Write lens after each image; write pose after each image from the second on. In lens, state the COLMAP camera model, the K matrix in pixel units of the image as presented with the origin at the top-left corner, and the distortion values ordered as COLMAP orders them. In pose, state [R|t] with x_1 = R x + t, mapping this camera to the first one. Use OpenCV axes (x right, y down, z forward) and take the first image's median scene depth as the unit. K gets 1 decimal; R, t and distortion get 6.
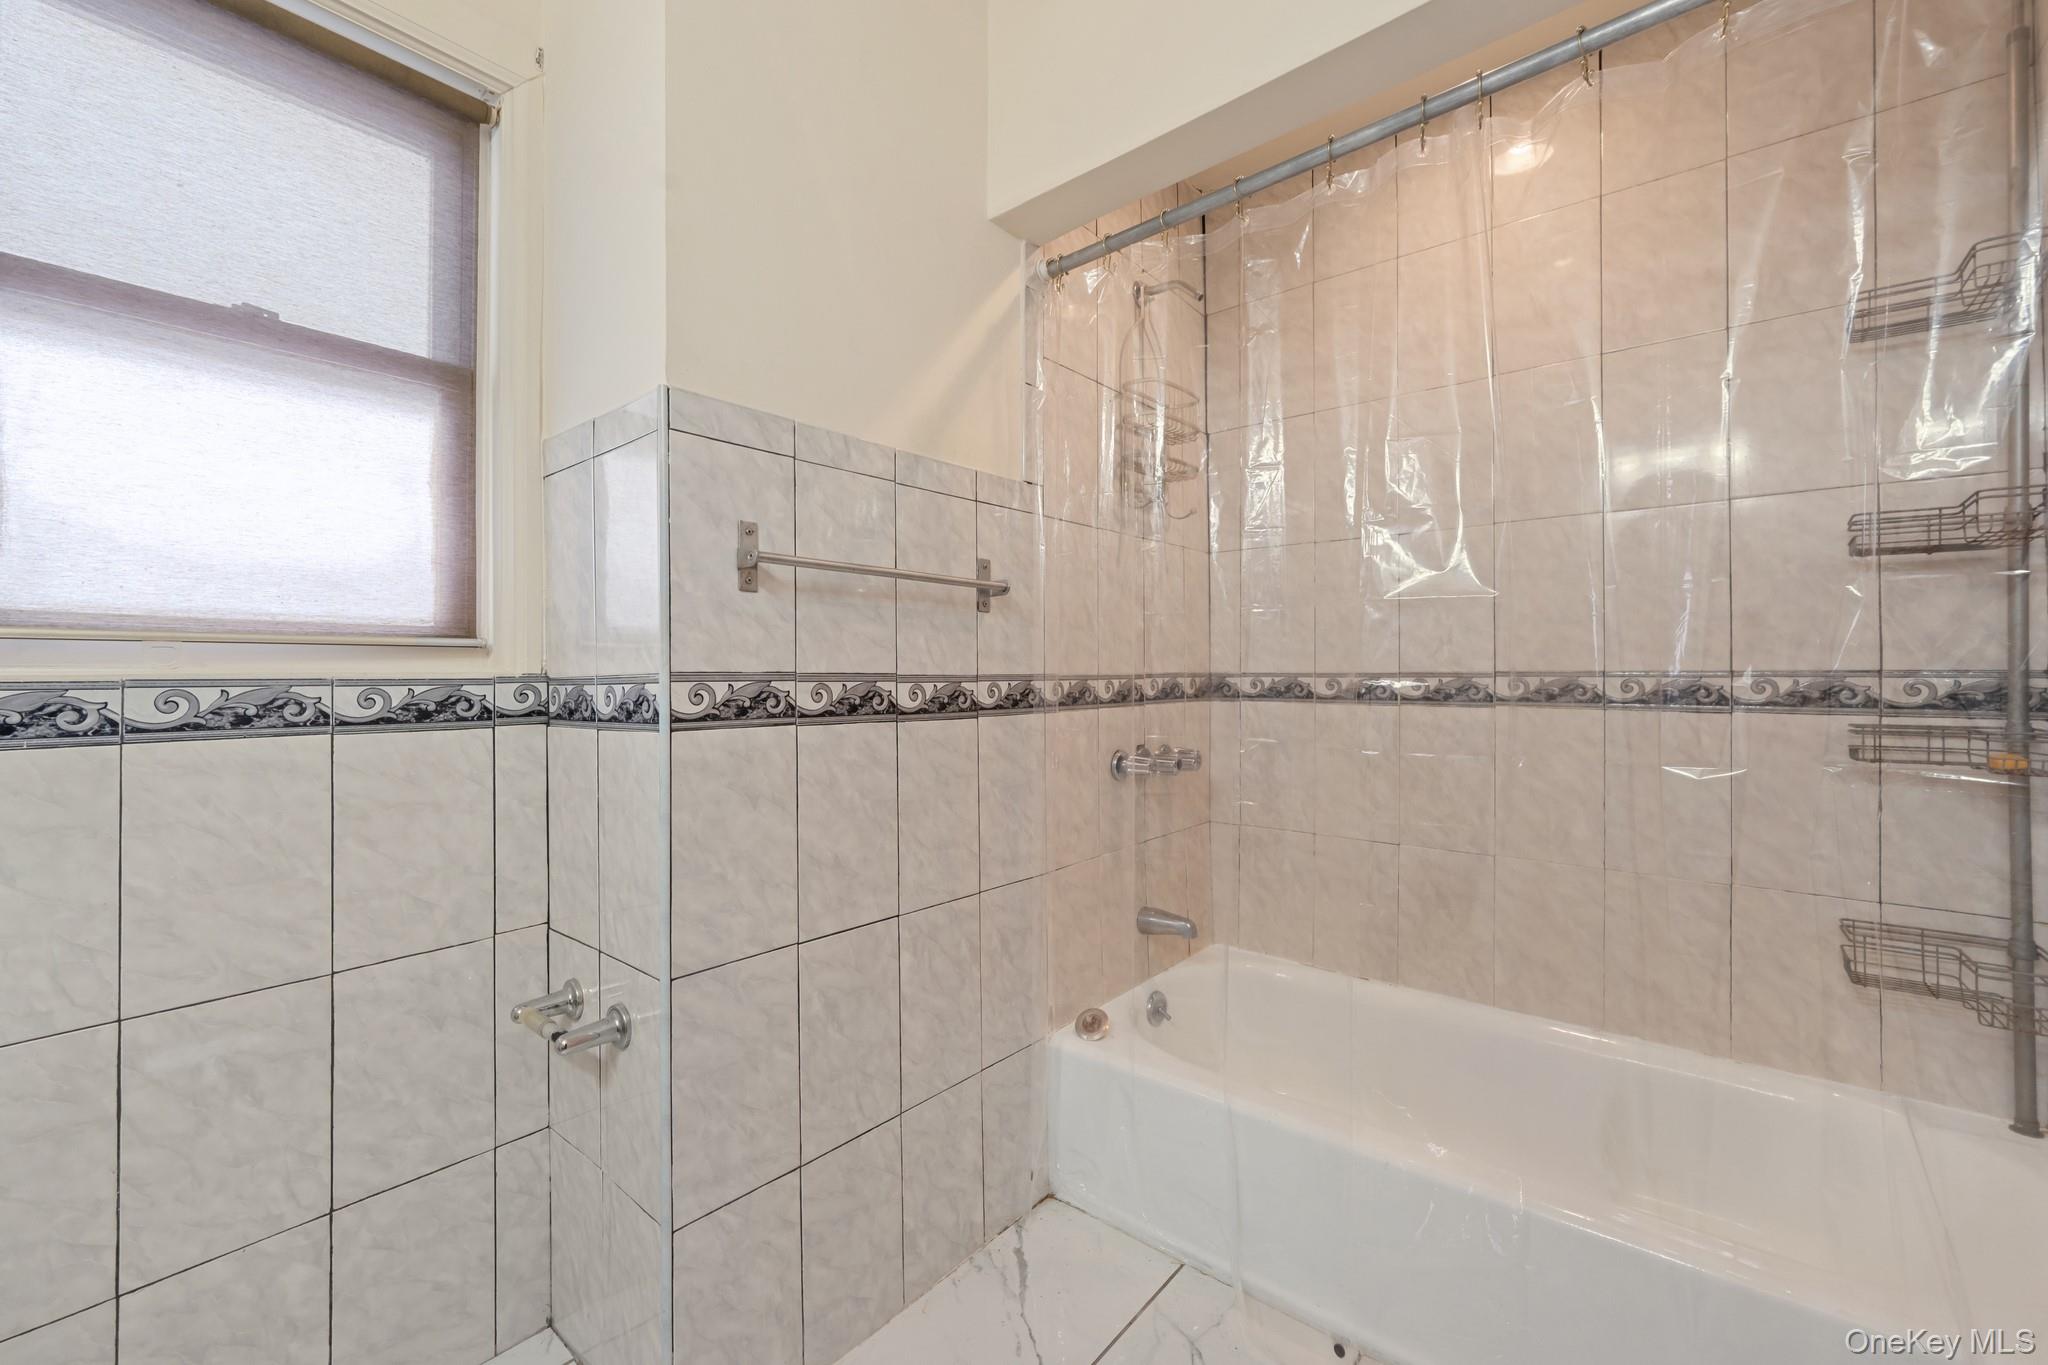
lens RADIAL K [[821.0, 0, 1020.1], [0, 821.0, 666.6], [0, 0, 1]] dist [-0.000335, -0.000189]
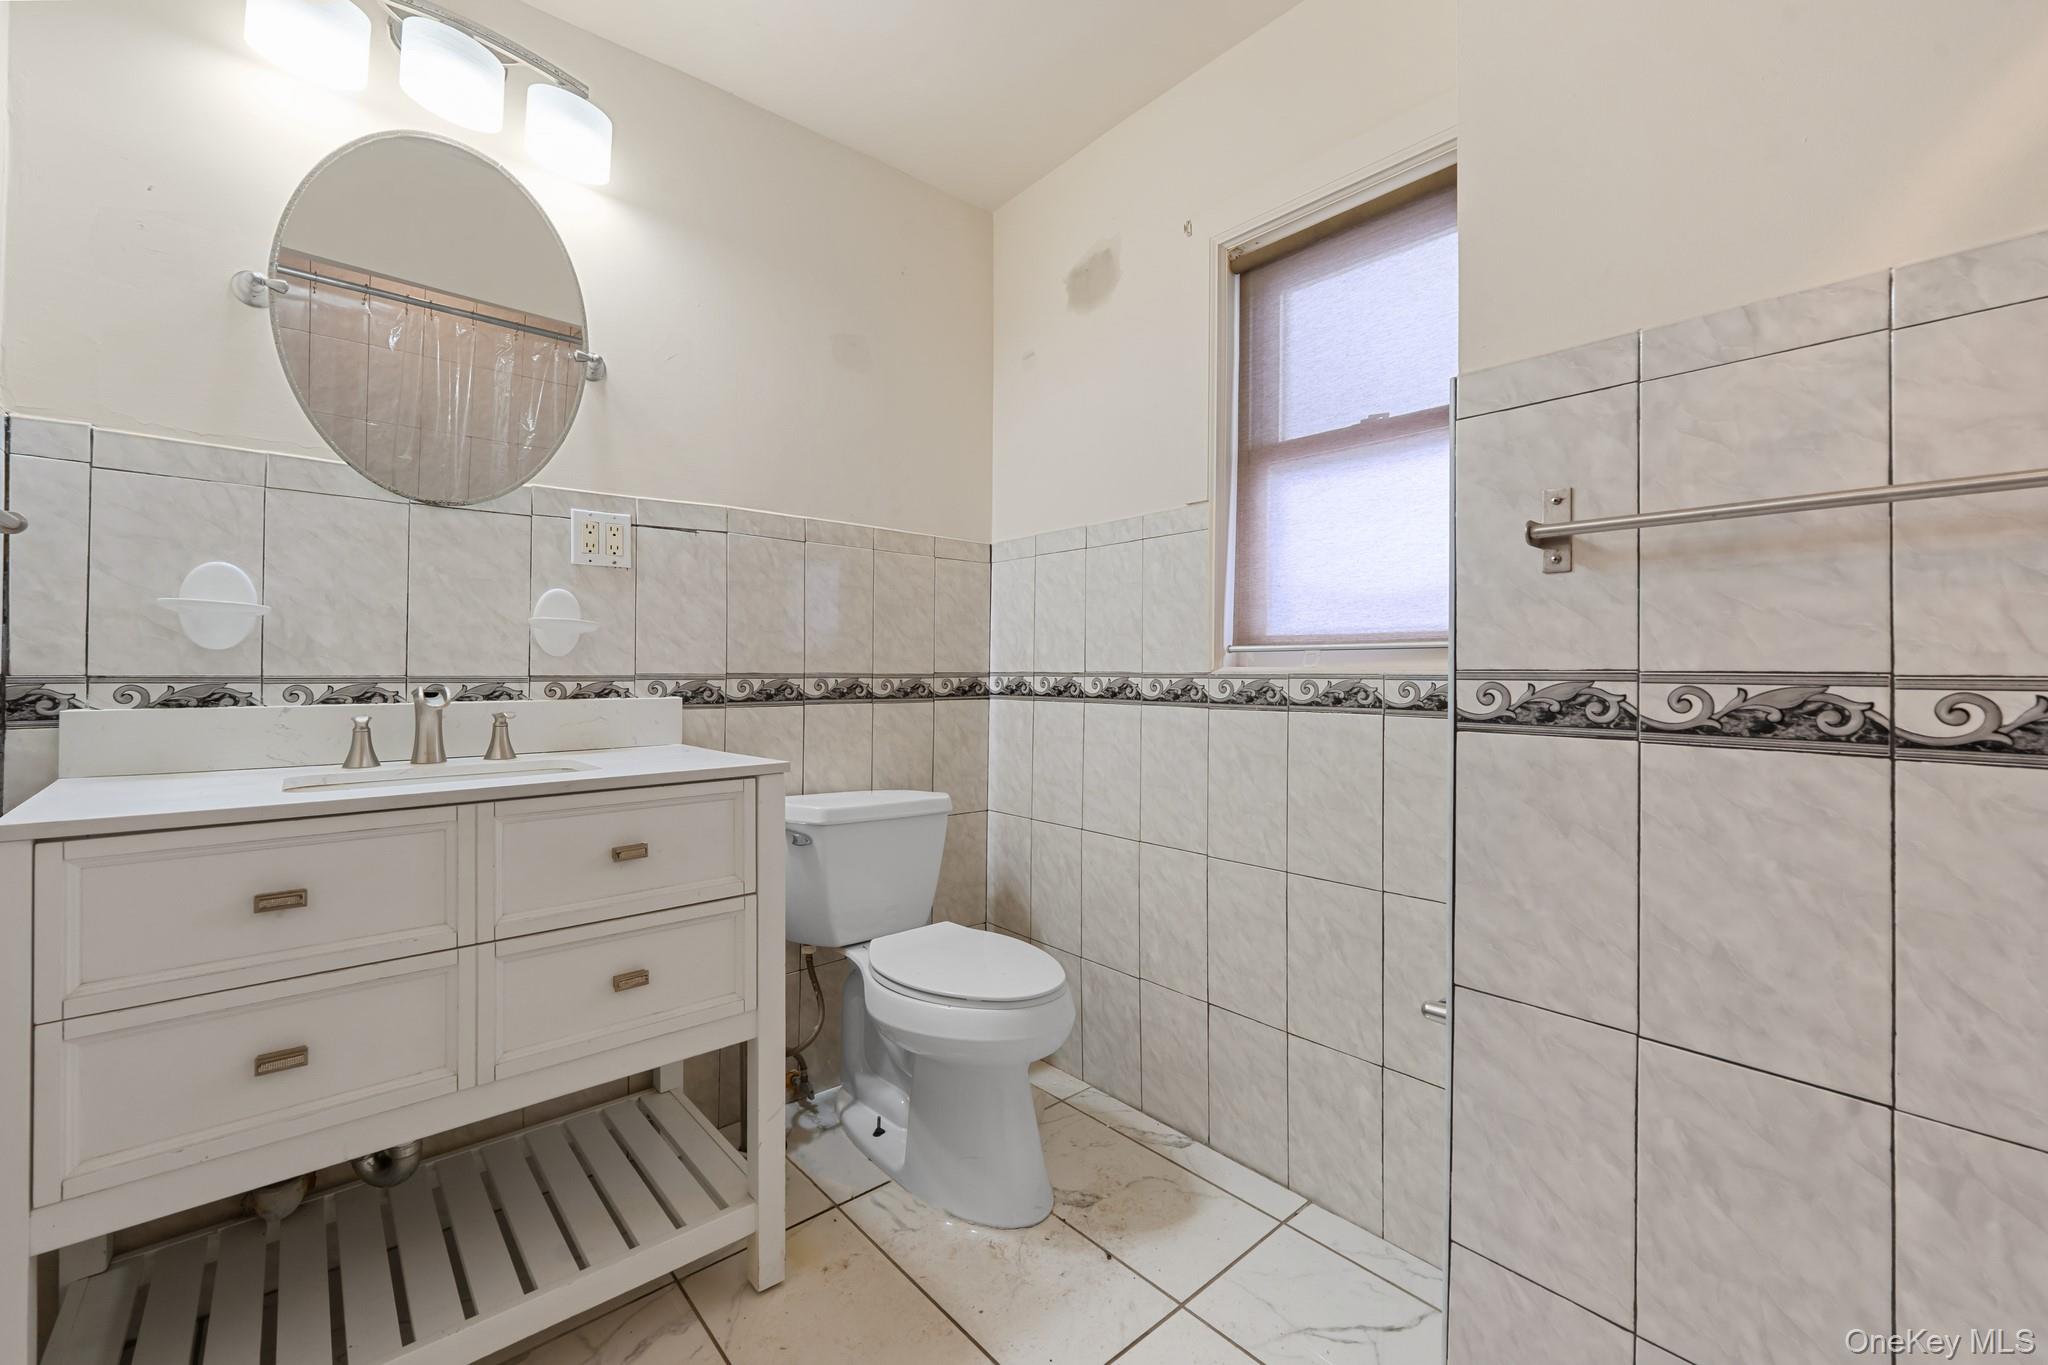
lens RADIAL K [[823.2, 0, 1027.3], [0, 823.2, 674.2], [0, 0, 1]] dist [-0.000956, -0.000402]
pose [[-0.136730, 0.005194, -0.990595, 0.562343], [0.001607, 0.999986, 0.005021, 0.006369], [0.990607, -0.000906, -0.136737, 0.578165]]
